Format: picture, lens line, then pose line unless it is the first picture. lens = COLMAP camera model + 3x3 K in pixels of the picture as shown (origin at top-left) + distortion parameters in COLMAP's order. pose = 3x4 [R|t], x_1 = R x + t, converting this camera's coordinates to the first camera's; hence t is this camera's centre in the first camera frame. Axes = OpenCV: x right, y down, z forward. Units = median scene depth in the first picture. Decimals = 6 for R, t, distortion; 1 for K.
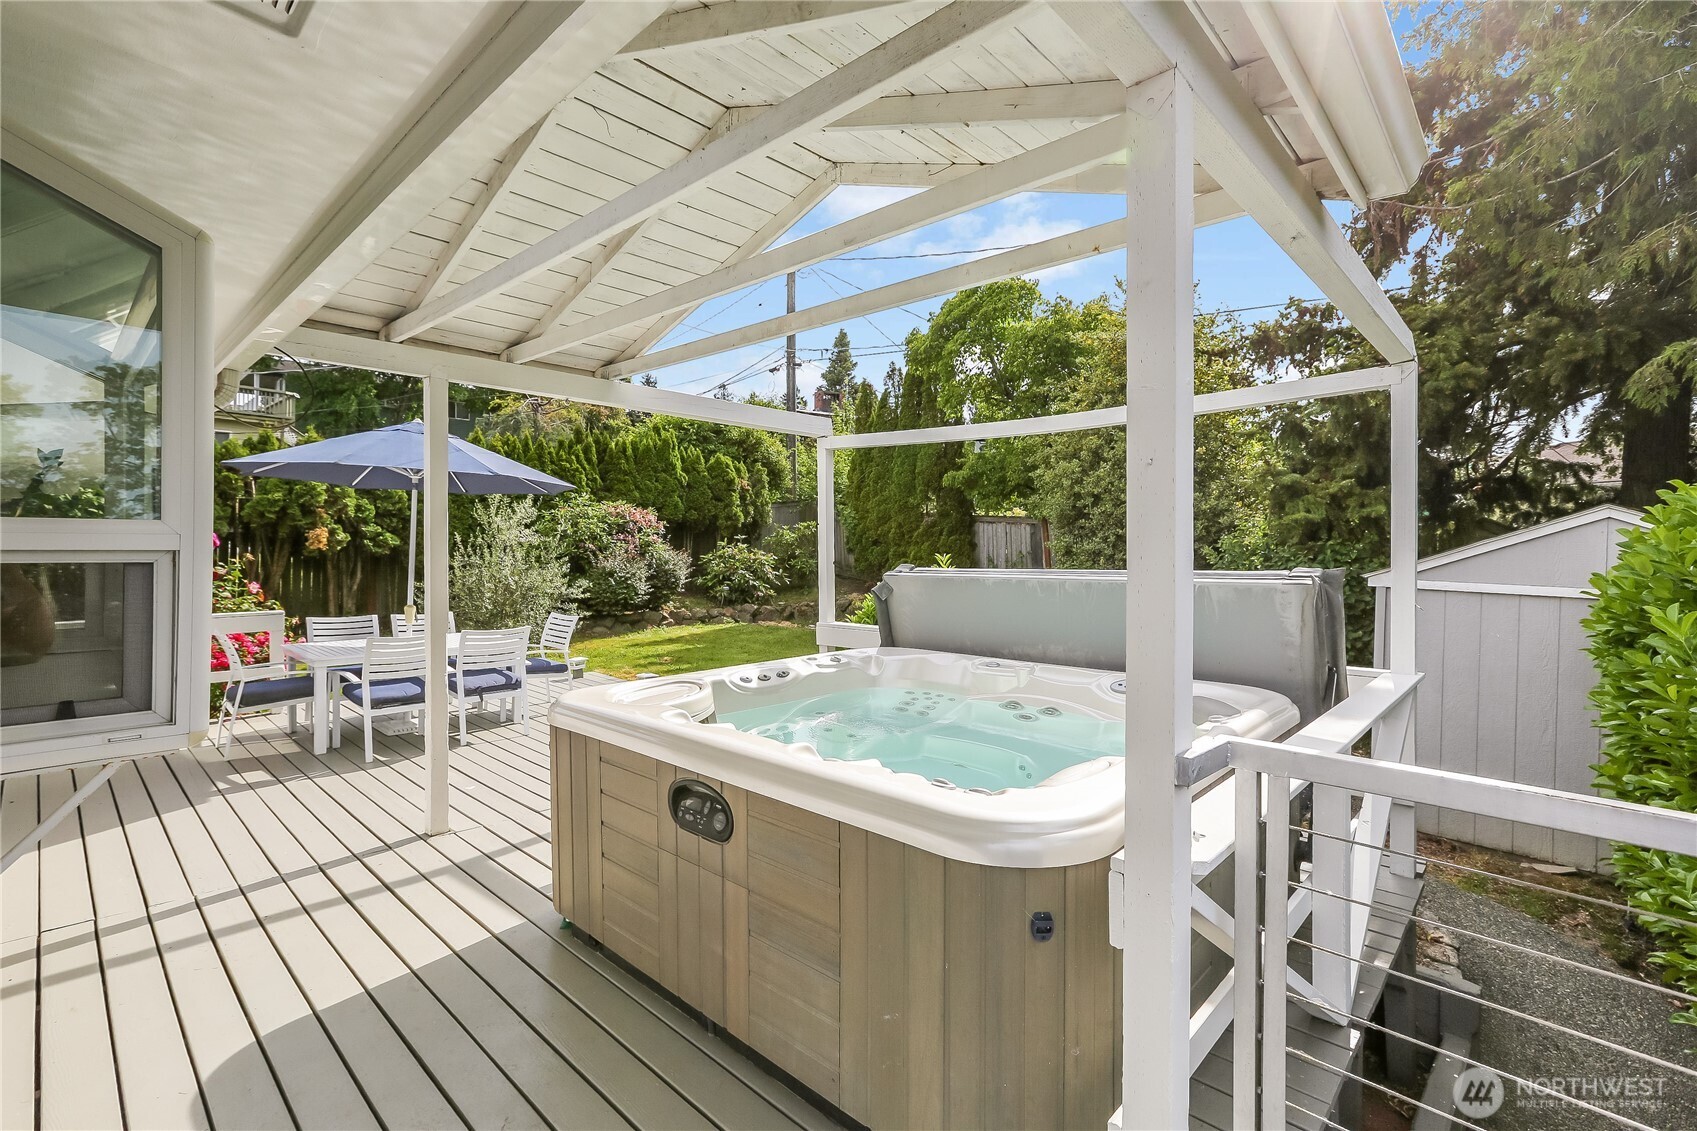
lens RADIAL K [[780.7, 0, 861.6], [0, 780.7, 556.3], [0, 0, 1]] dist [-0.013775, 0.000544]
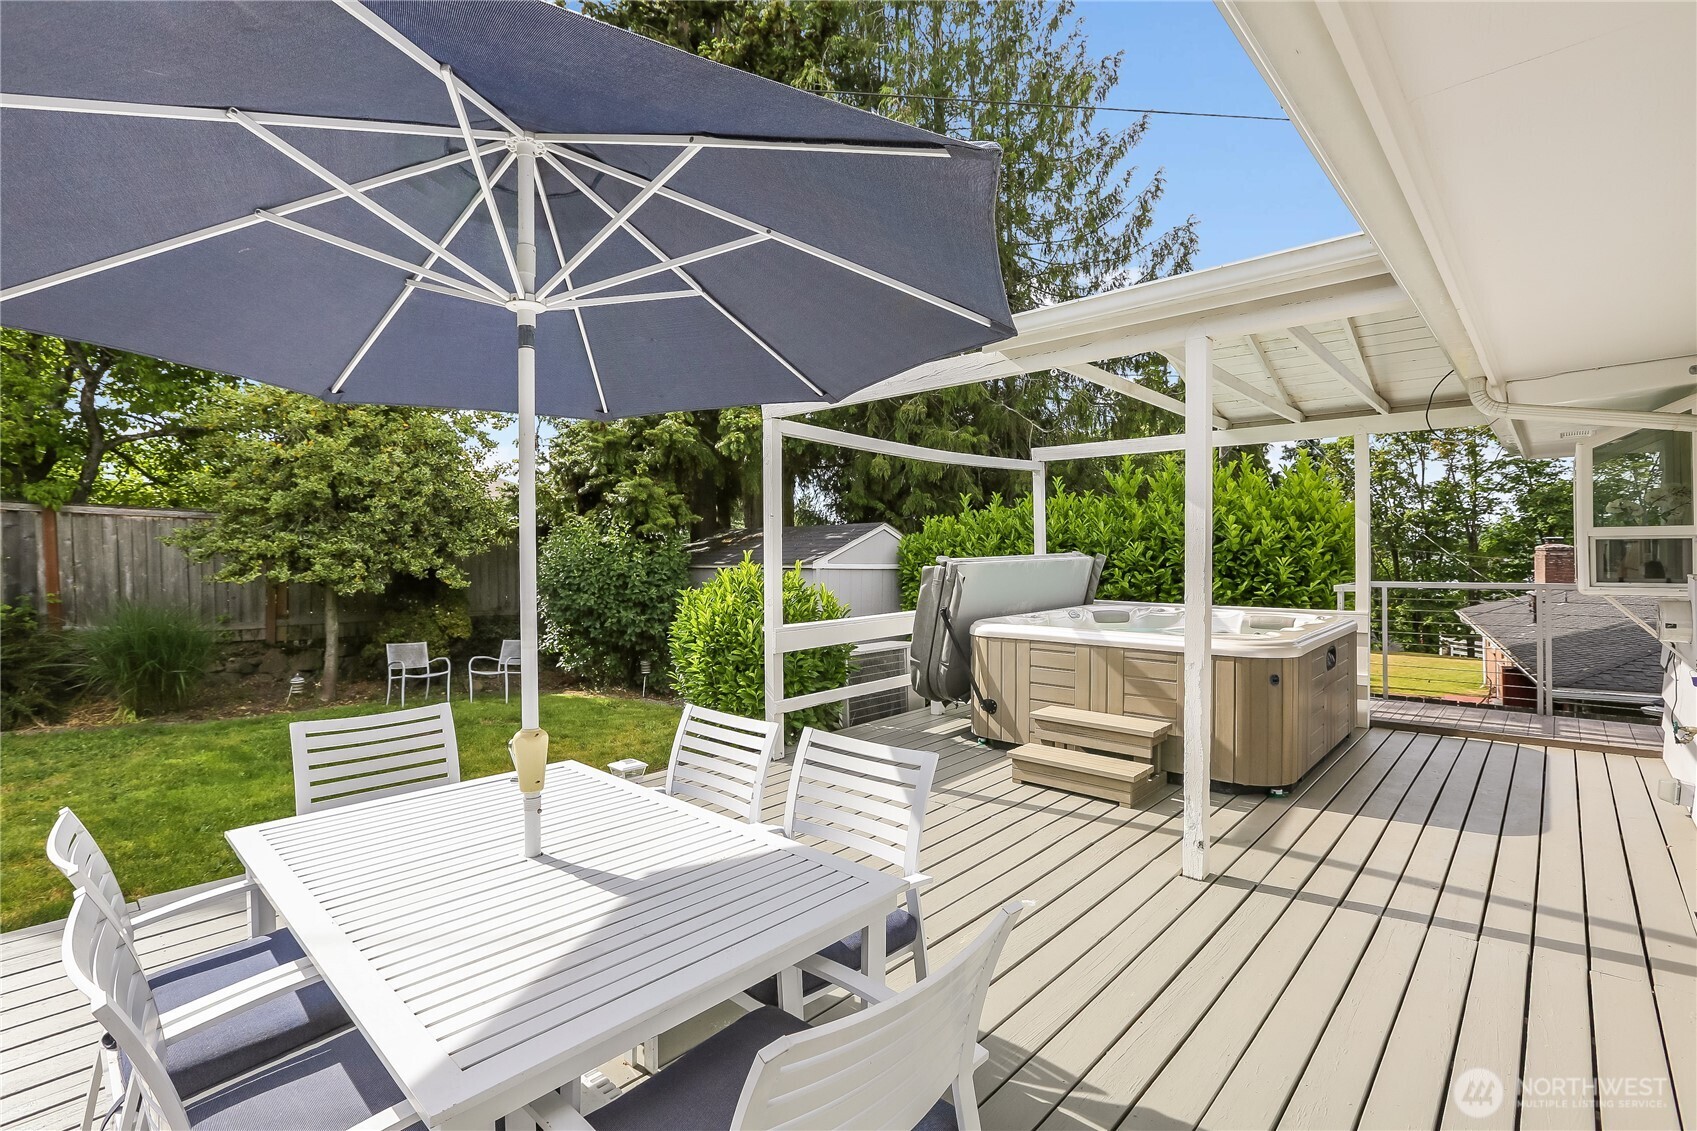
lens RADIAL K [[780.7, 0, 836.5], [0, 780.7, 554.5], [0, 0, 1]] dist [-0.013775, 0.000544]
pose [[0.000326, -0.017896, 0.999840, -1.770503], [0.014531, 0.999734, 0.017889, -0.027601], [-0.999894, 0.014523, 0.000586, 1.756884]]
